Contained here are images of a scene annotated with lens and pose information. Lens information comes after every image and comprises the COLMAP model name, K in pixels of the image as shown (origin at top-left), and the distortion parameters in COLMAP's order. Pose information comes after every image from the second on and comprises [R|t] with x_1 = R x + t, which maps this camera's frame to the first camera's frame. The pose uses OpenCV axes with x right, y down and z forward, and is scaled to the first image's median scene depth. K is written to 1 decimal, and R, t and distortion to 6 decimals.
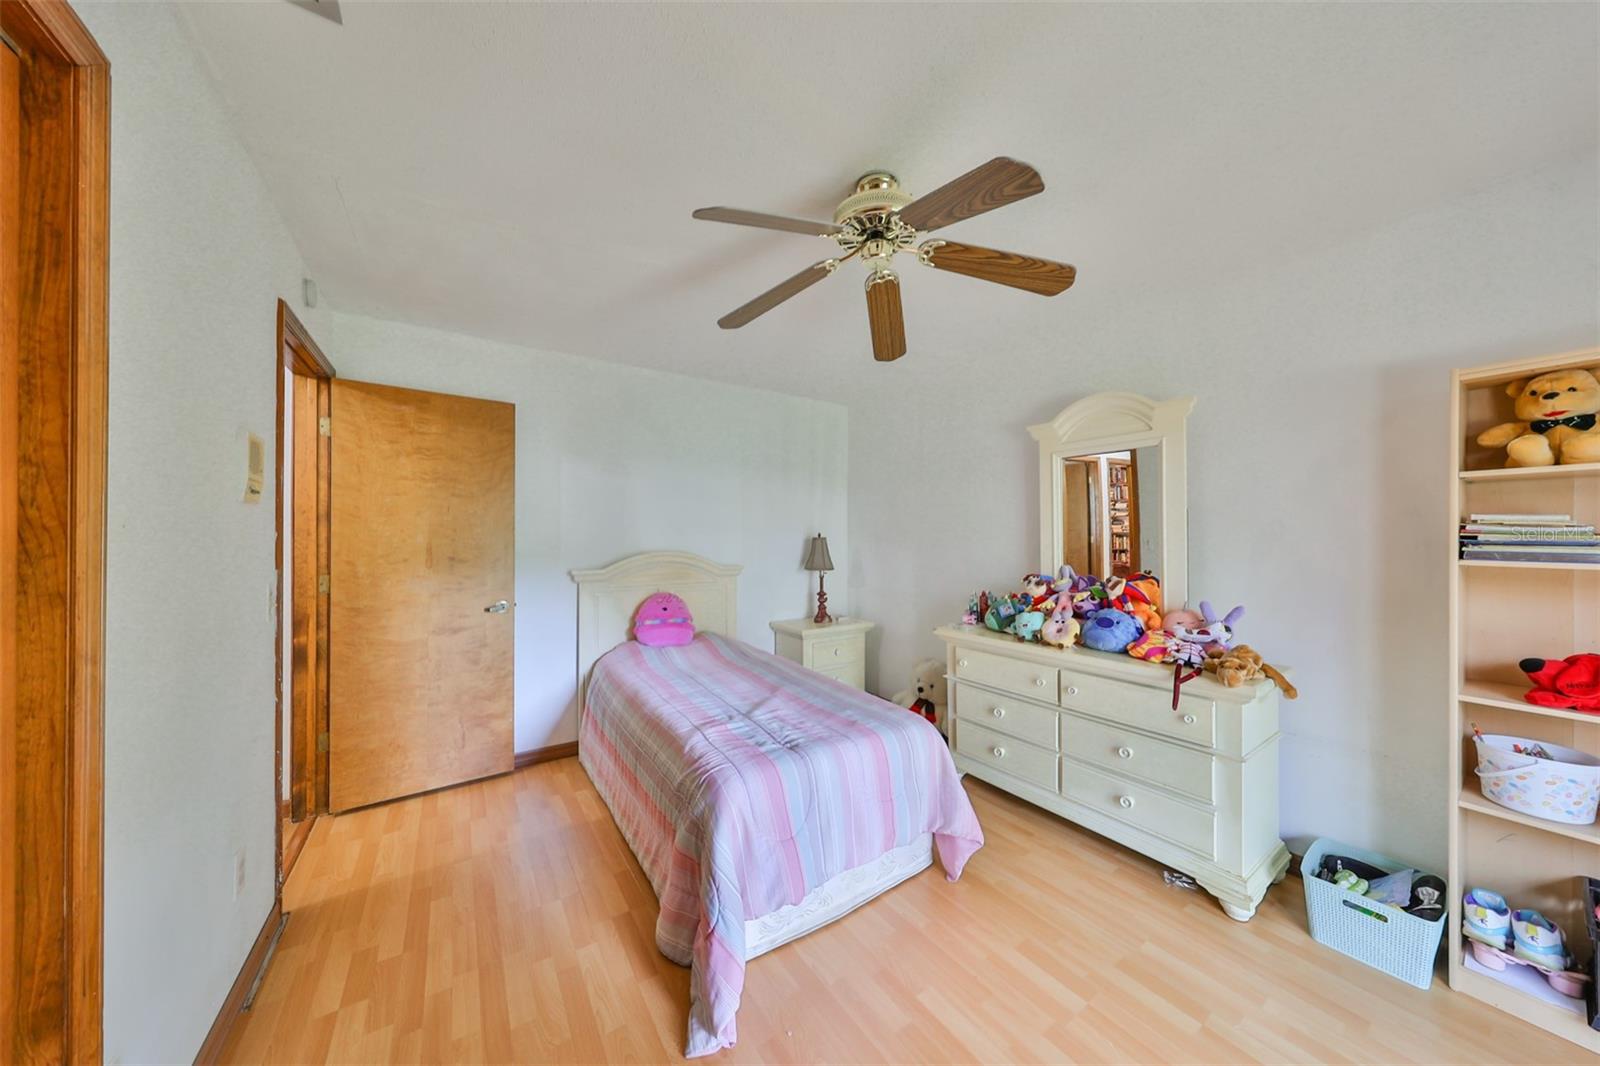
lens RADIAL K [[496.2, 0, 796.7], [0, 496.2, 536.8], [0, 0, 1]] dist [0.002032, -0.000505]
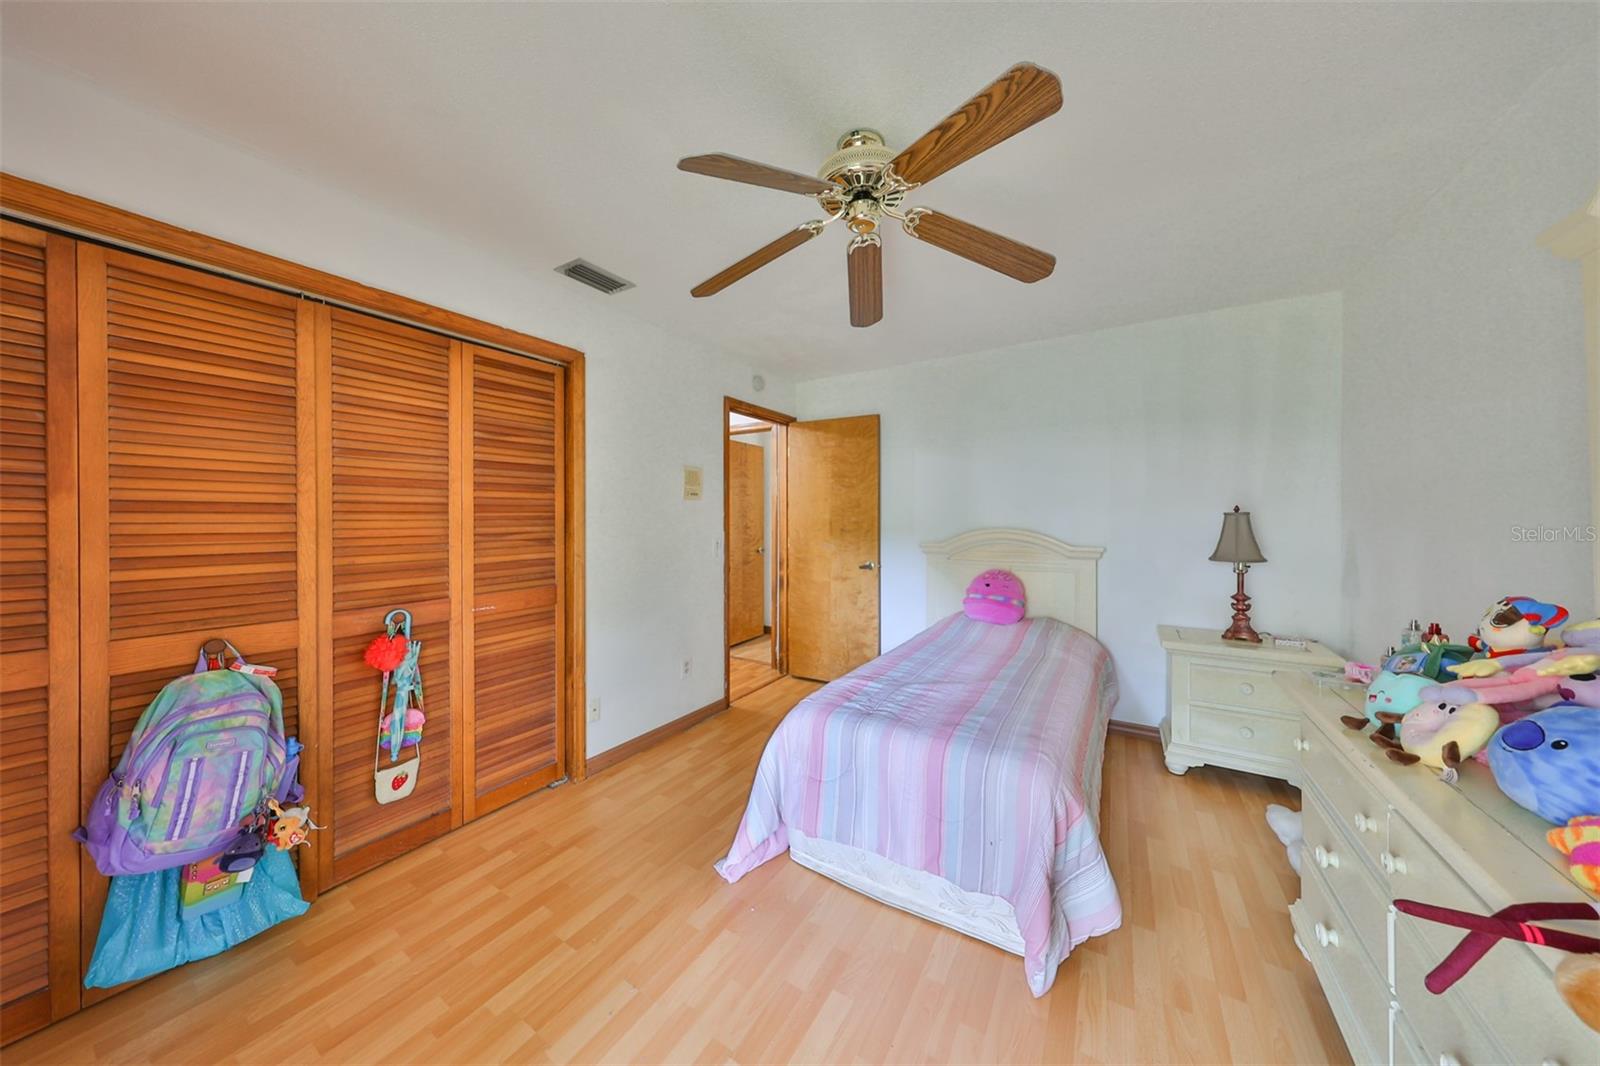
lens RADIAL K [[496.2, 0, 822.4], [0, 496.2, 516.9], [0, 0, 1]] dist [0.002032, -0.000505]
pose [[0.439817, -0.002273, -0.898084, 0.606070], [0.005463, 0.999985, 0.000144, 0.005936], [0.898071, -0.004969, 0.439823, 0.310649]]
